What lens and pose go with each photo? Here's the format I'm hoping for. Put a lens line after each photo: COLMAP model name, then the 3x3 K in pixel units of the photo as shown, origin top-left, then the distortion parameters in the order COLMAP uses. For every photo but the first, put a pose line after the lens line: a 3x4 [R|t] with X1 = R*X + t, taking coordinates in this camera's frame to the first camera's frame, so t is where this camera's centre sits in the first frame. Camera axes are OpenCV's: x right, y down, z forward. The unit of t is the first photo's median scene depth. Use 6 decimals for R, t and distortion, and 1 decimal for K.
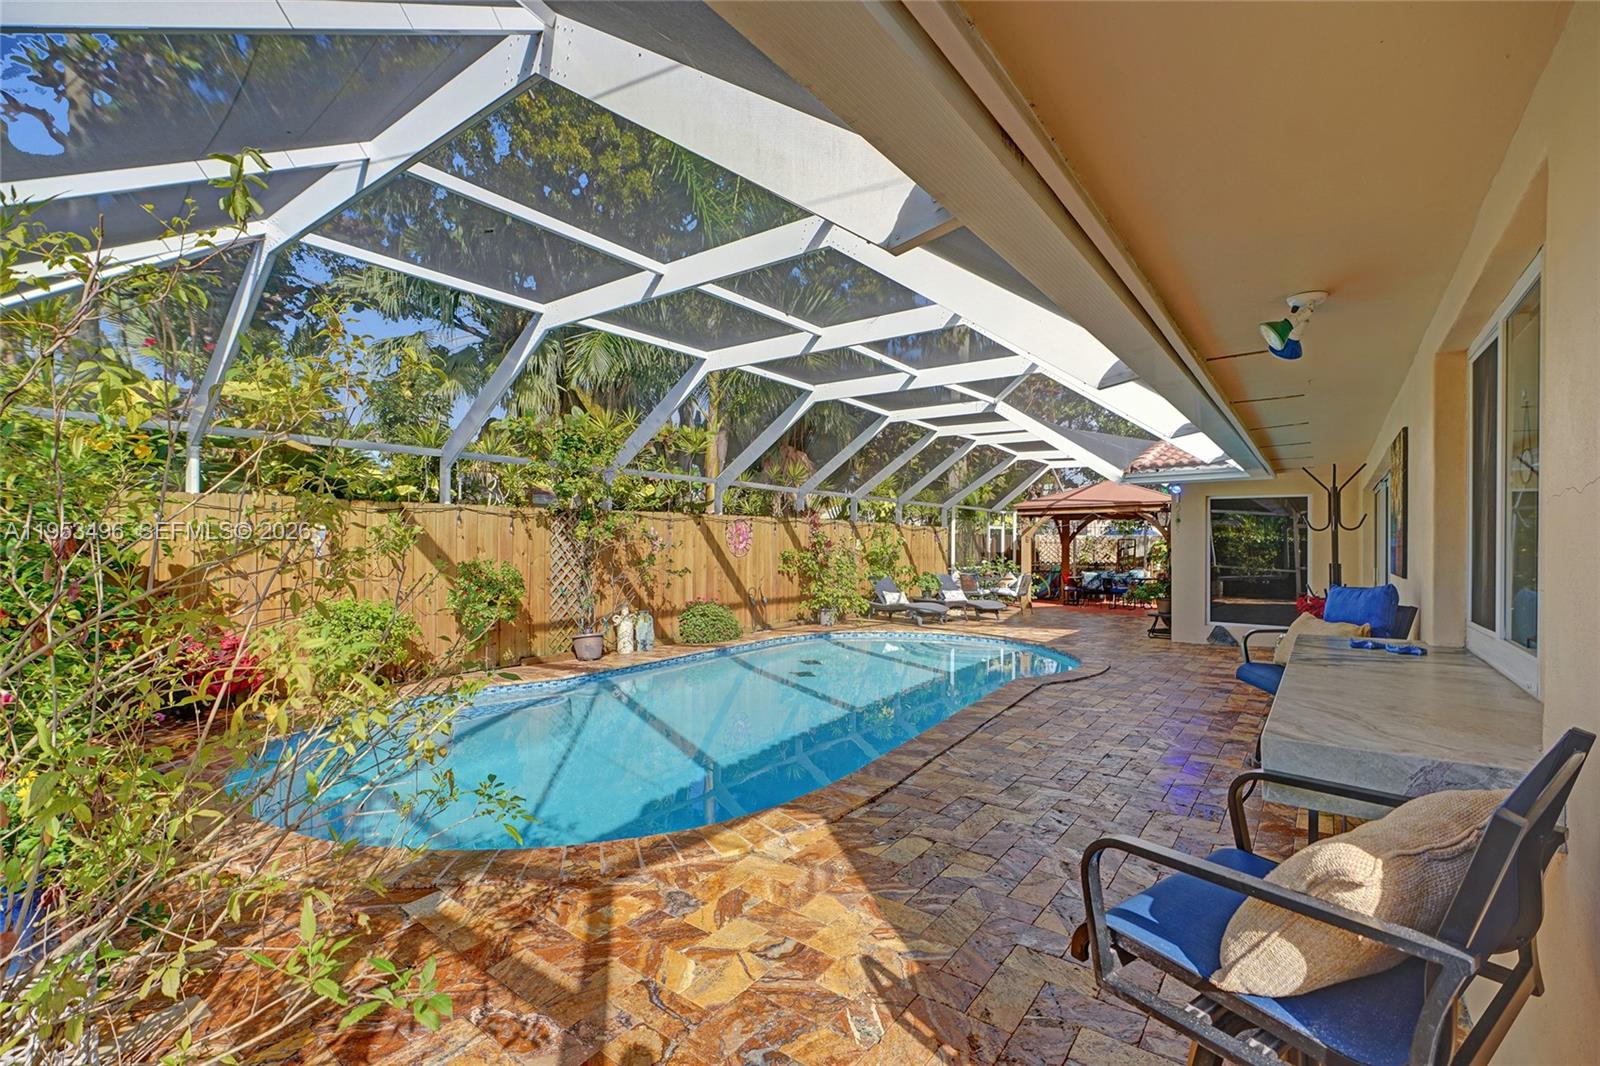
lens RADIAL K [[706.7, 0, 799.1], [0, 706.7, 546.9], [0, 0, 1]] dist [-0.012352, 0.005709]
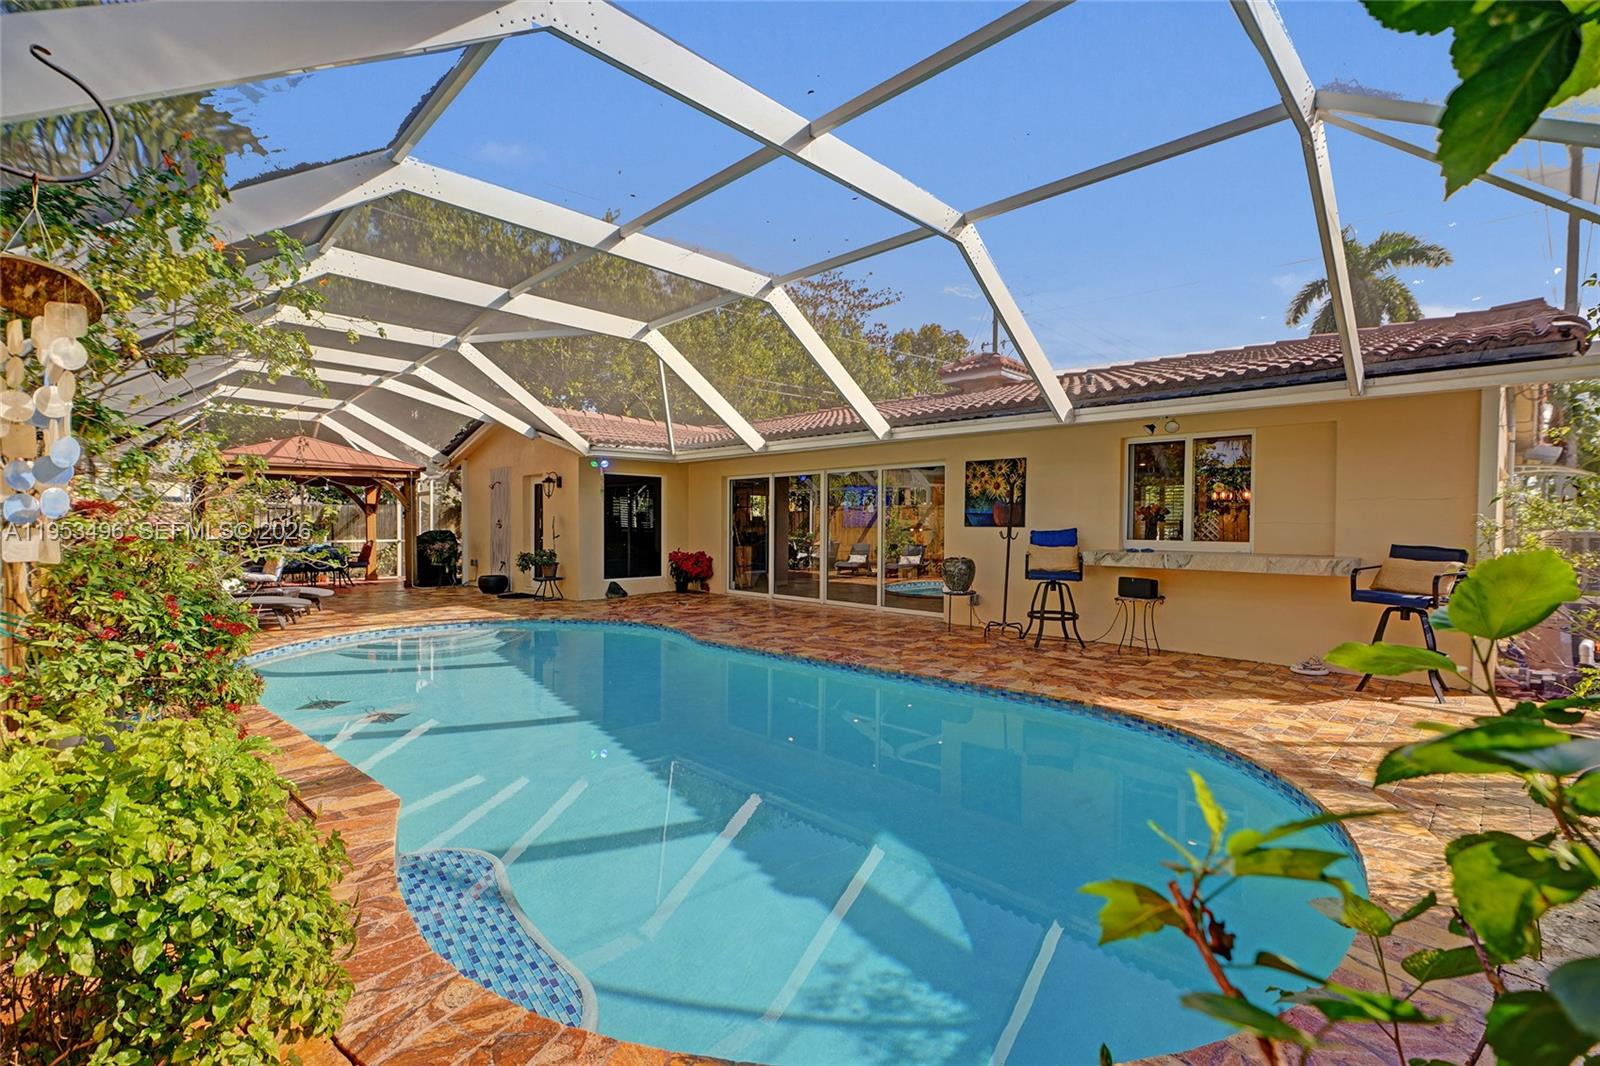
lens RADIAL K [[706.7, 0, 805.9], [0, 706.7, 526.8], [0, 0, 1]] dist [-0.012352, 0.005709]
pose [[0.142637, -0.011920, 0.989703, -0.613179], [0.003544, 0.999927, 0.011532, 0.008291], [-0.989769, 0.001862, 0.142669, 0.585021]]
